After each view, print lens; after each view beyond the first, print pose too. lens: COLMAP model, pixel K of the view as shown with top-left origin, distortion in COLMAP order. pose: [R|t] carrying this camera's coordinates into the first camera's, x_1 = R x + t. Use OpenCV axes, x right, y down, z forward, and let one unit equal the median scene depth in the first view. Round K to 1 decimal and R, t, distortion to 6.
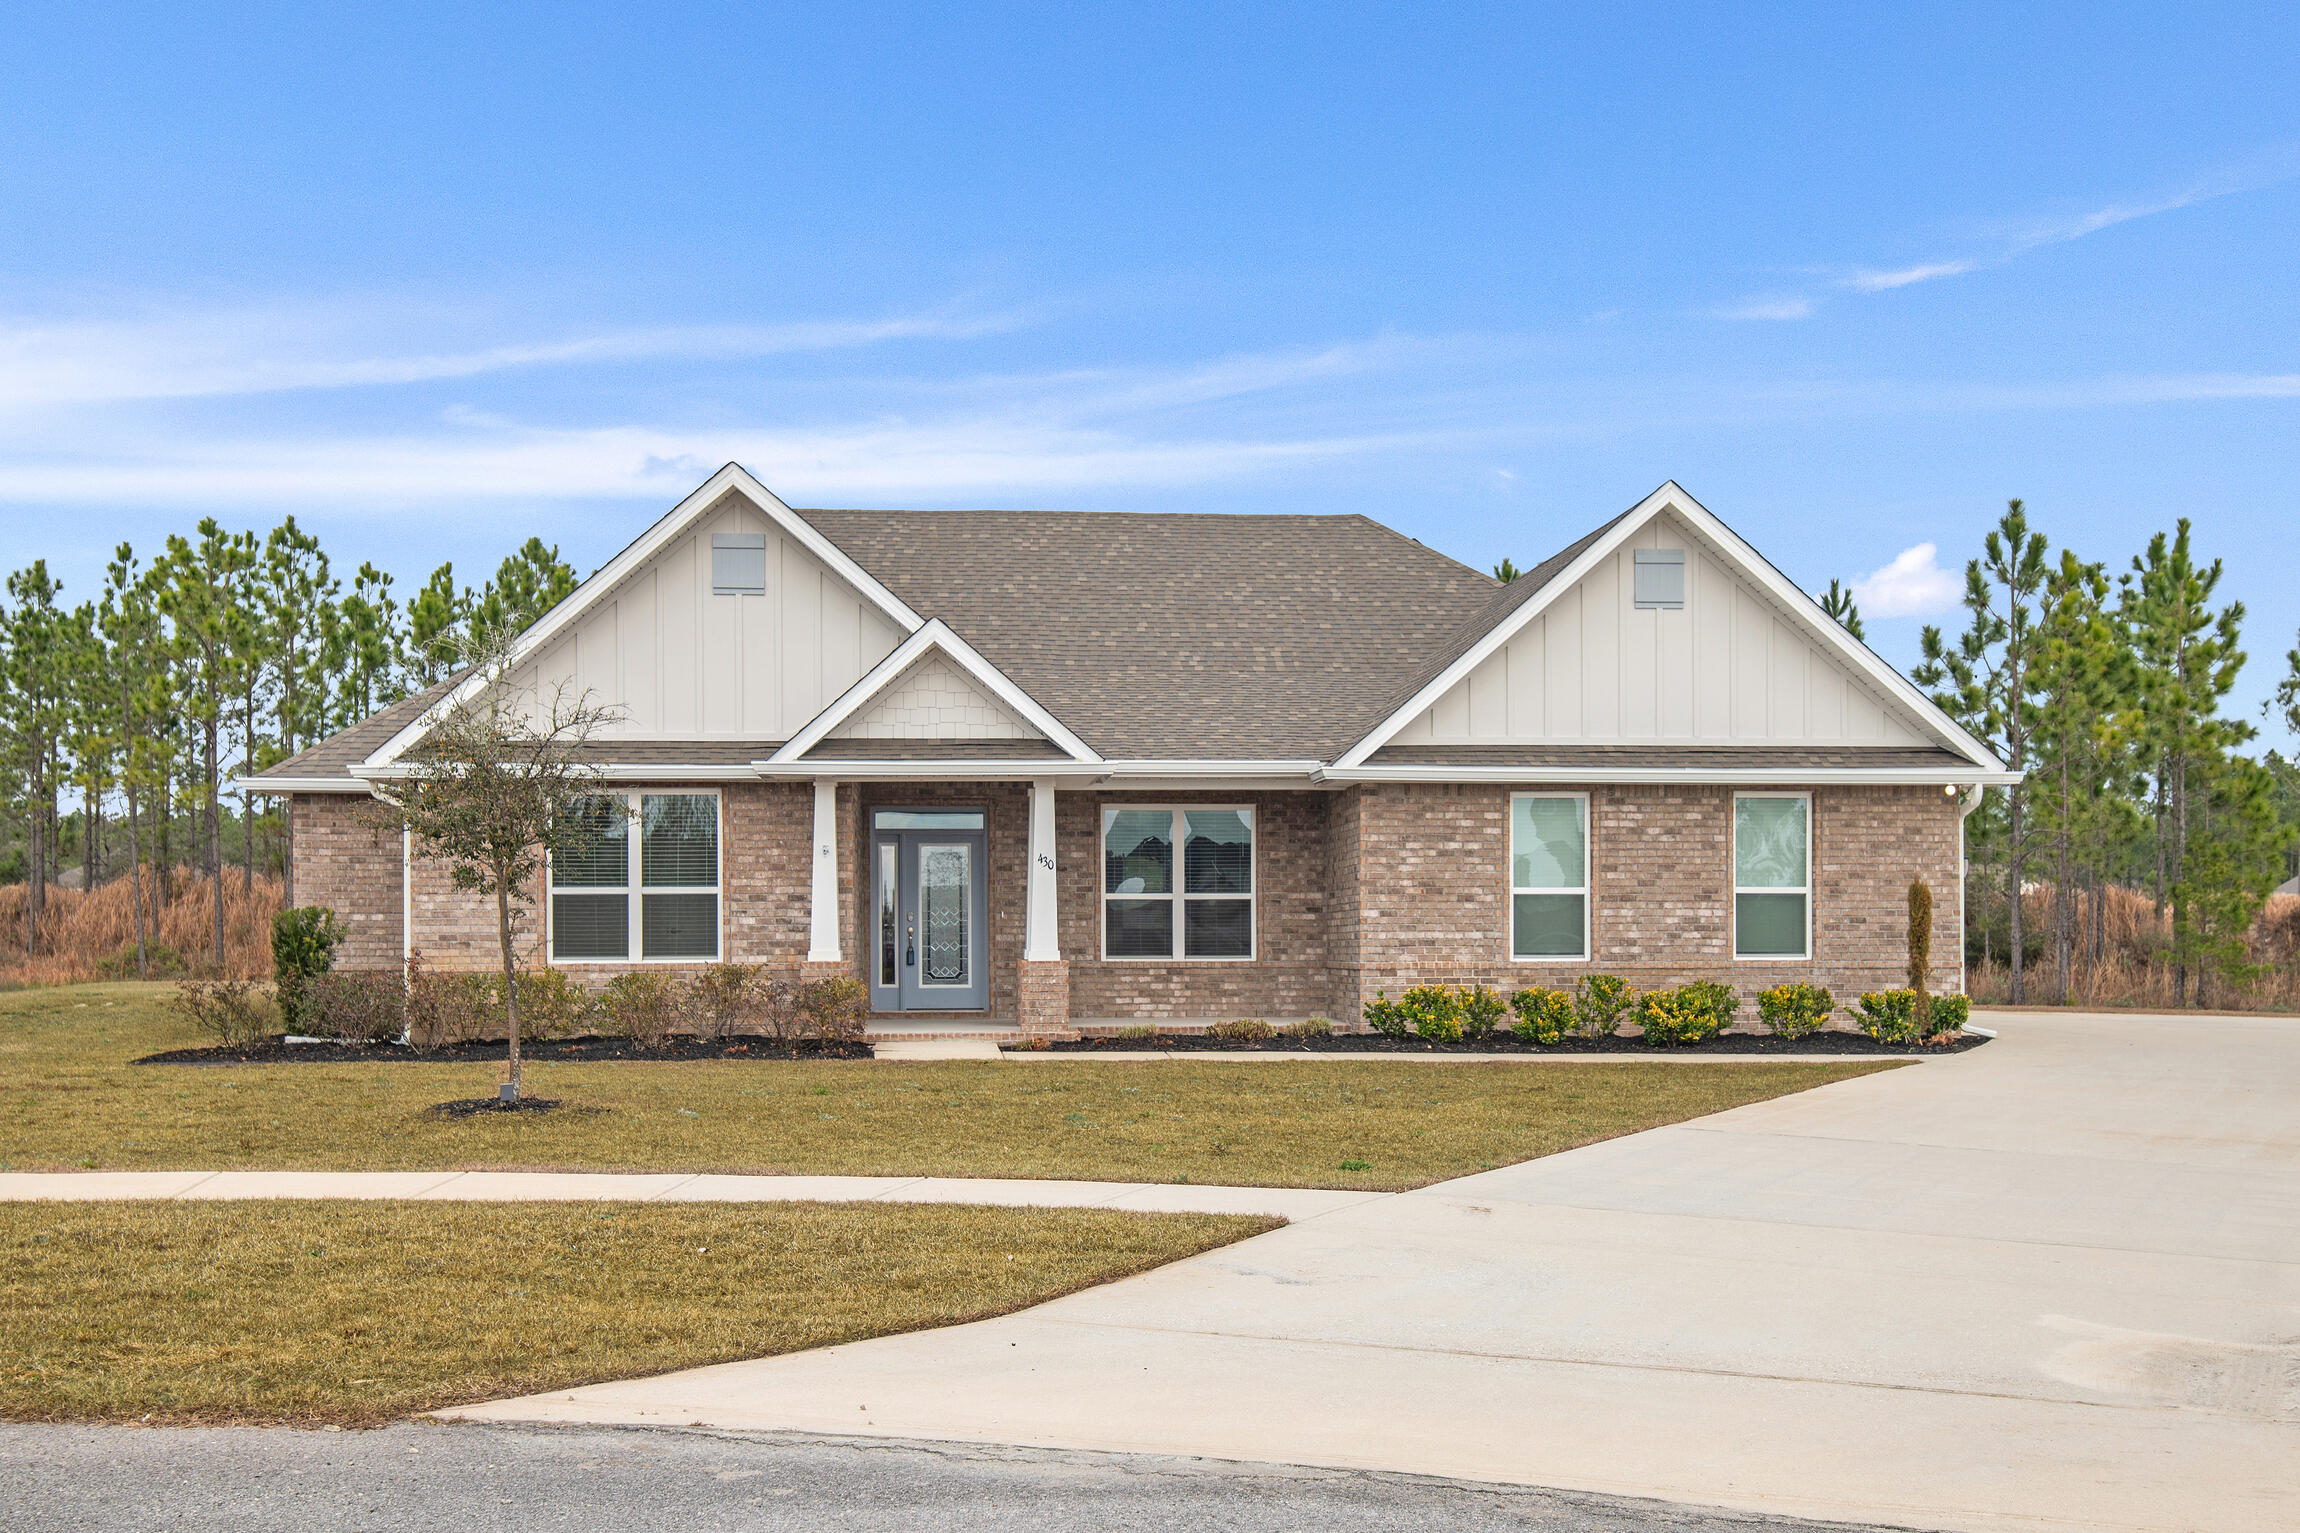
lens RADIAL K [[2386.8, 0, 1149.6], [0, 2386.8, 771.7], [0, 0, 1]] dist [0.010911, 0.000000]
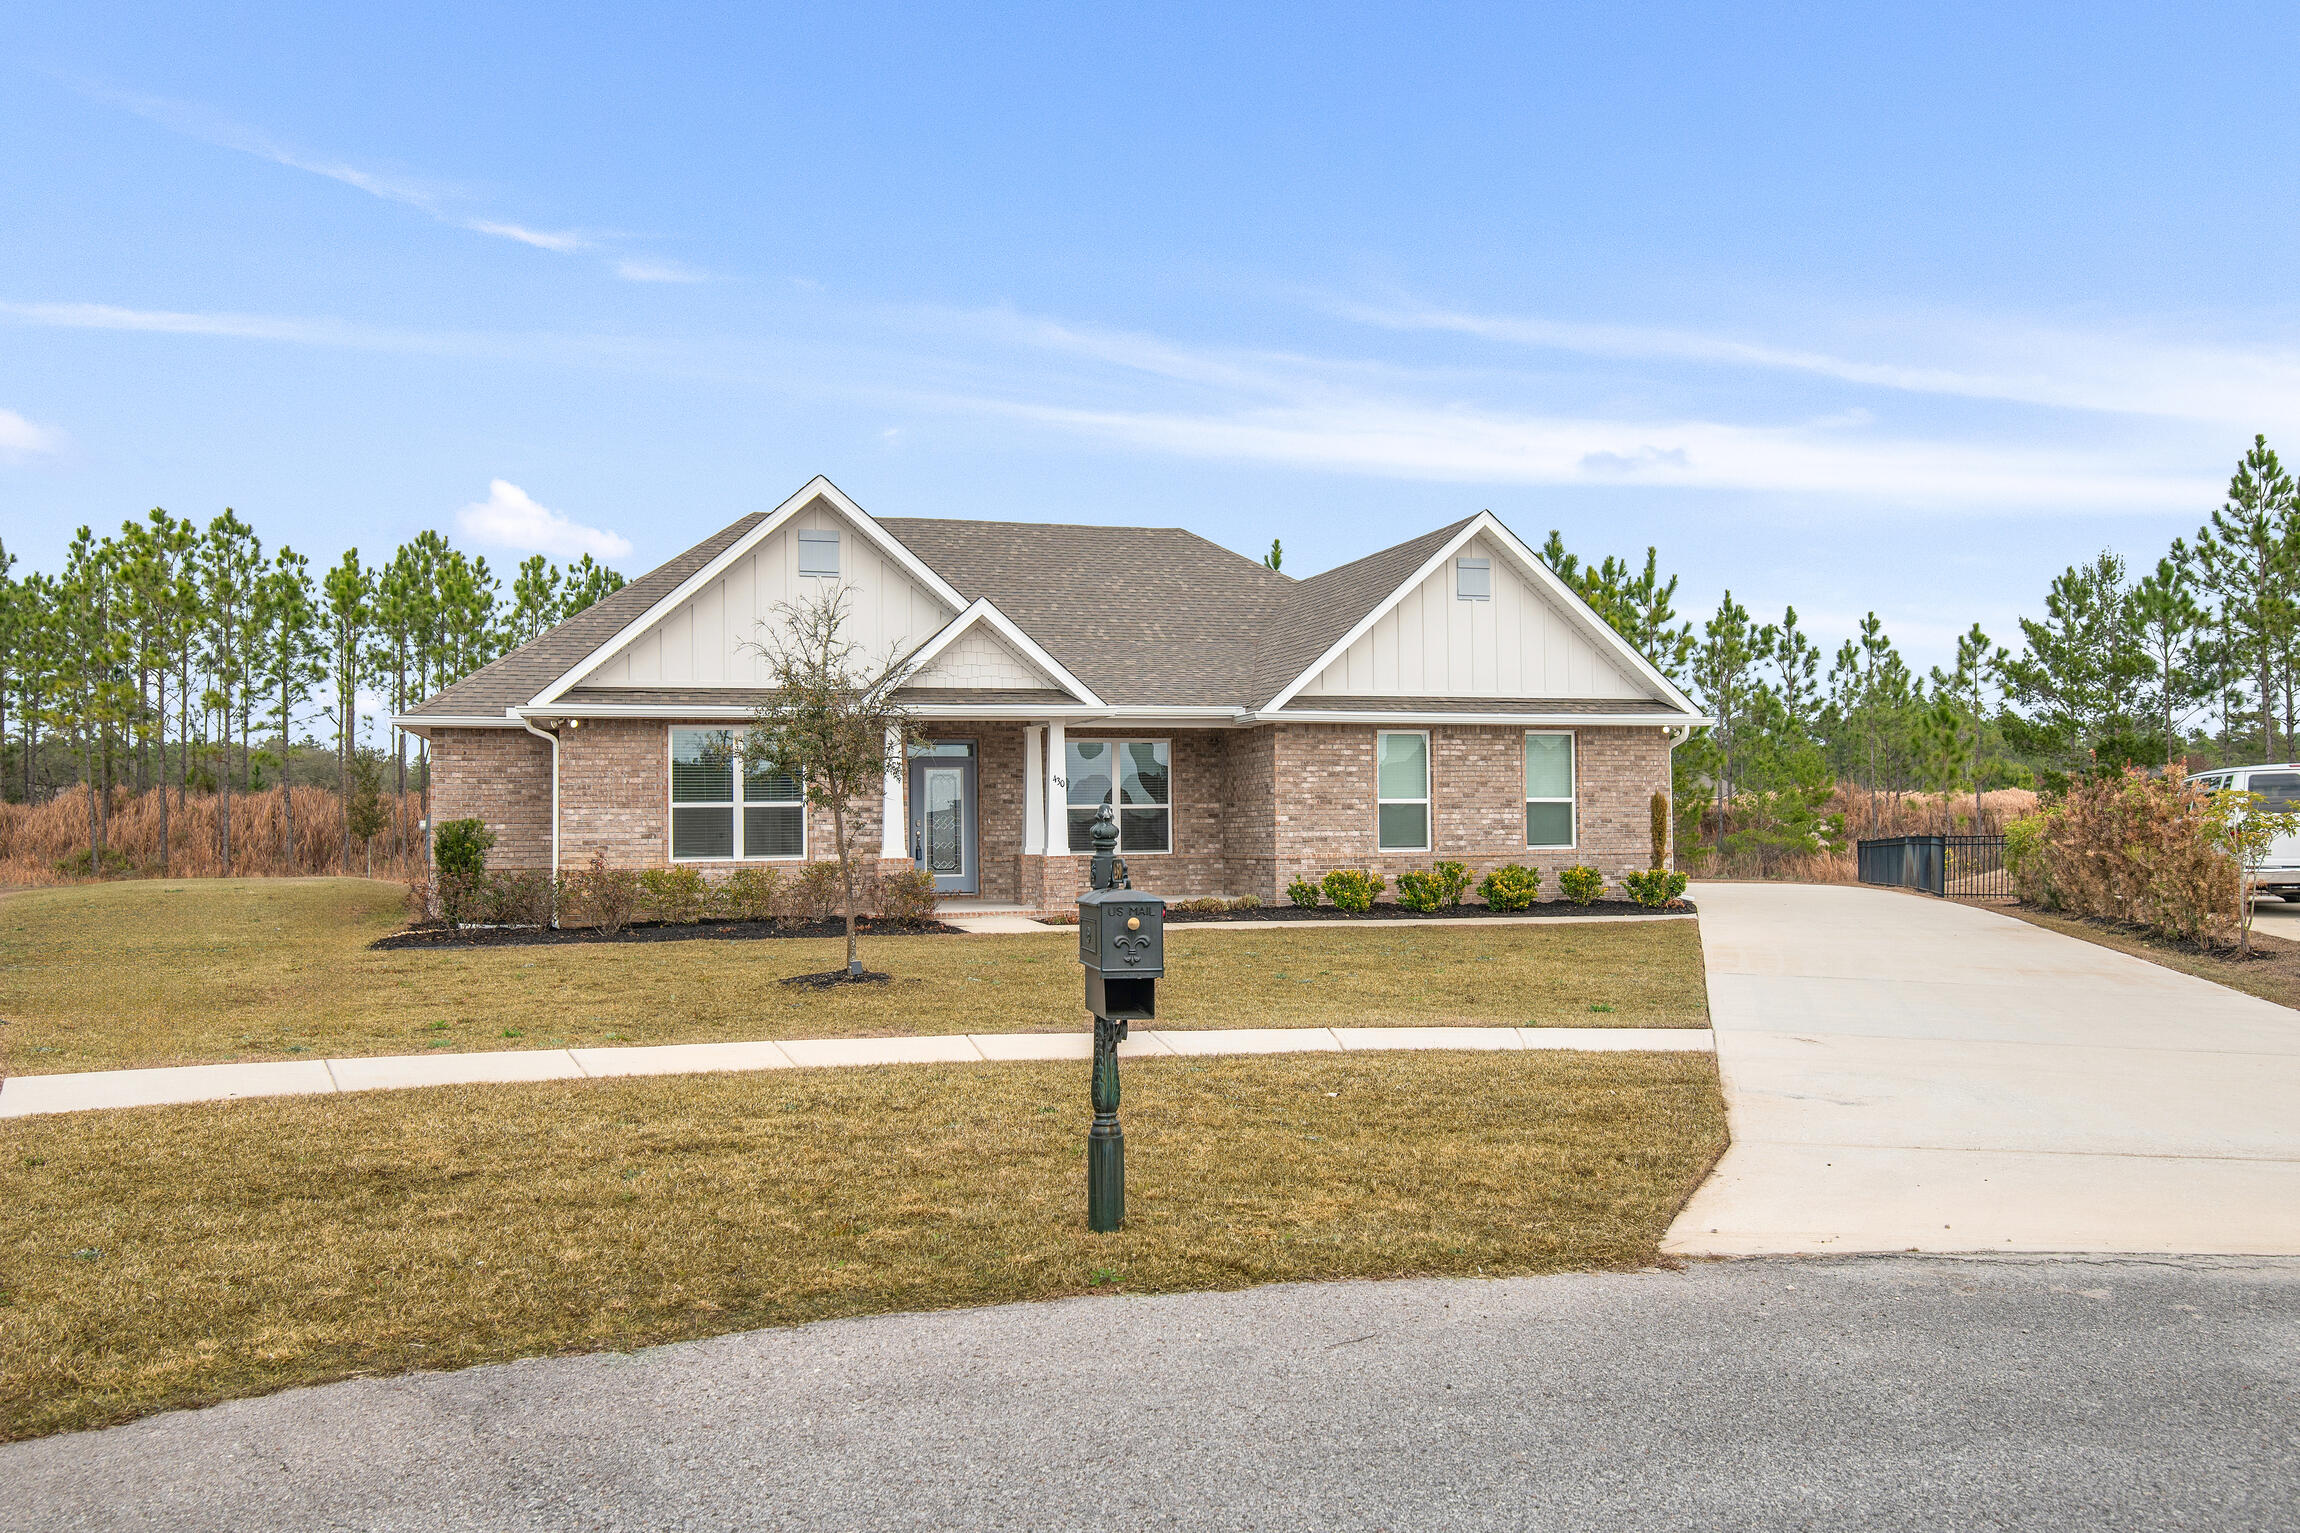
lens RADIAL K [[1708.5, 0, 1150.9], [0, 1708.5, 667.5], [0, 0, 1]] dist [0.003771, 0.000236]
pose [[0.980272, 0.010265, 0.197389, -0.173958], [-0.004879, 0.999603, -0.027754, 0.000334], [-0.197595, 0.026243, 0.979932, 0.049485]]
